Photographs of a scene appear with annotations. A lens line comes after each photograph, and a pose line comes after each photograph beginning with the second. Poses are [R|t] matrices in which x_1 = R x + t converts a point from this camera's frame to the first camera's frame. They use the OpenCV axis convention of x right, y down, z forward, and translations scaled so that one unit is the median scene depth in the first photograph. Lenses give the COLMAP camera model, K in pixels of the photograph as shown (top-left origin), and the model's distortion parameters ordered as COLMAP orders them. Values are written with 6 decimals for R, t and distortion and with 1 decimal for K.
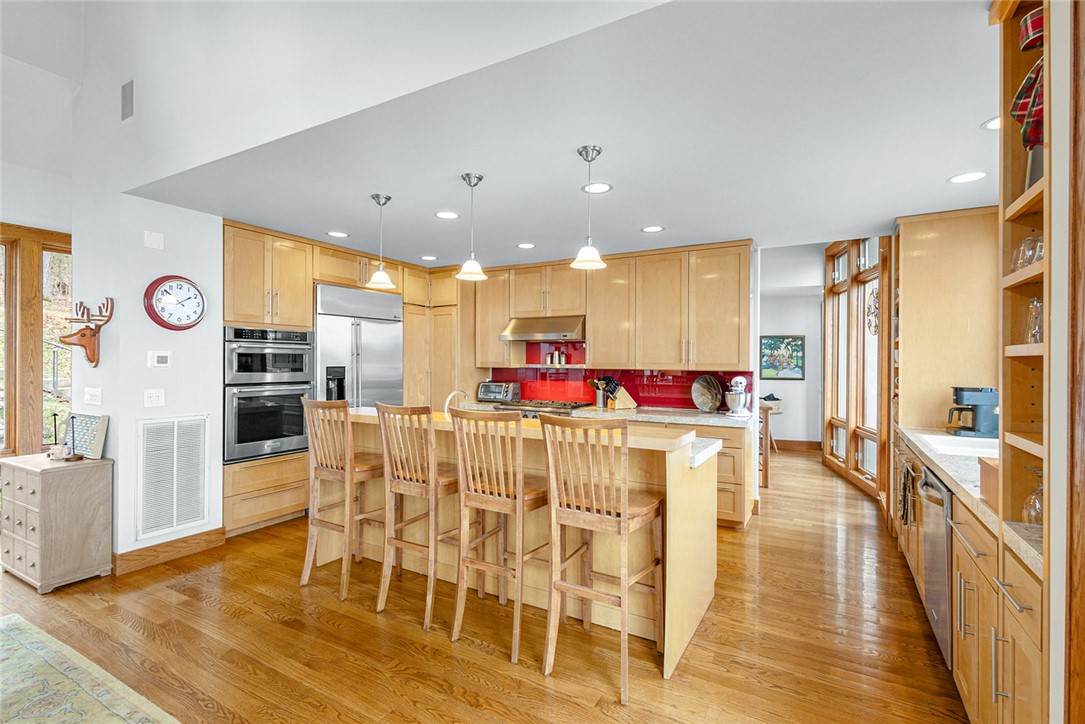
lens RADIAL K [[510.7, 0, 539.2], [0, 510.7, 360.6], [0, 0, 1]] dist [0.006000, 0.000393]
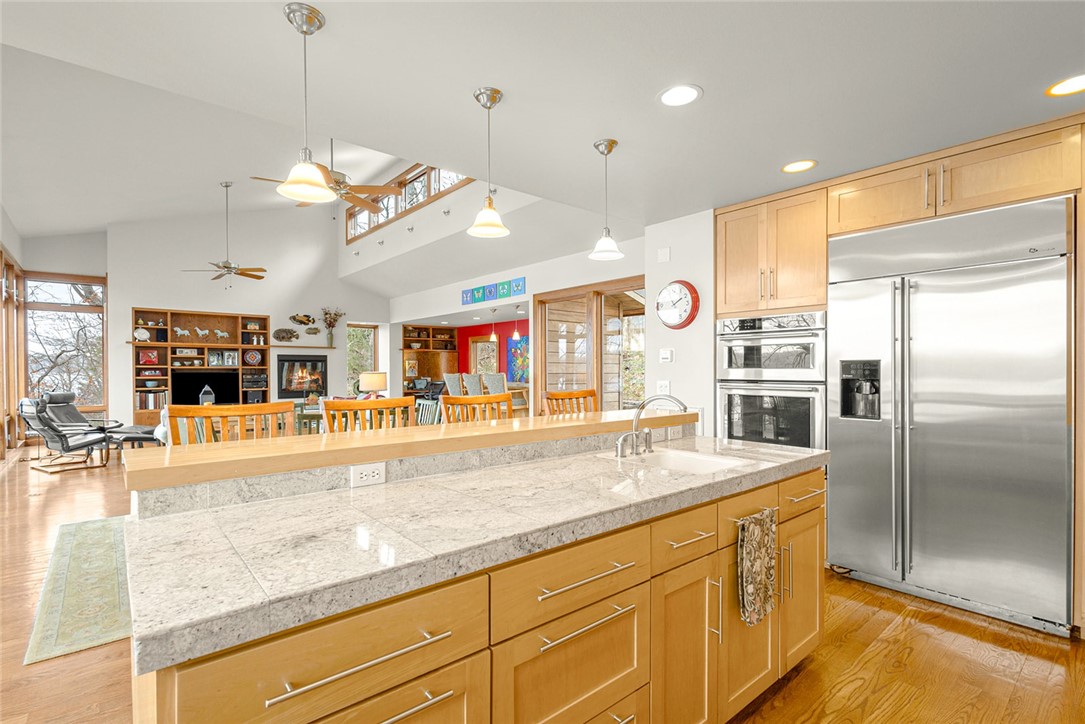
lens RADIAL K [[510.7, 0, 534.1], [0, 510.7, 367.2], [0, 0, 1]] dist [0.006000, 0.000393]
pose [[-0.339190, -0.006189, -0.940698, 0.331888], [0.001766, 0.999972, -0.007215, 0.023167], [0.940716, -0.004109, -0.339170, 0.808151]]
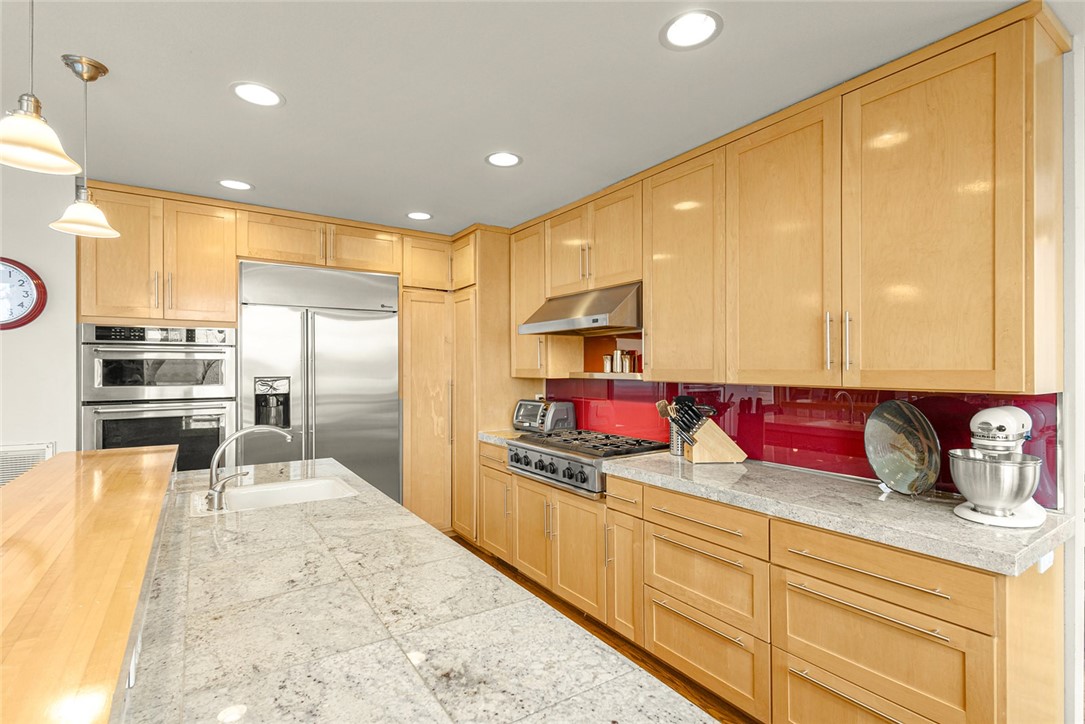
lens RADIAL K [[510.7, 0, 541.7], [0, 510.7, 365.2], [0, 0, 1]] dist [0.006000, 0.000393]
pose [[0.897049, -0.008670, -0.441845, 0.250073], [0.006625, 0.999959, -0.006172, 0.001899], [0.441881, 0.002609, 0.897070, 0.514060]]
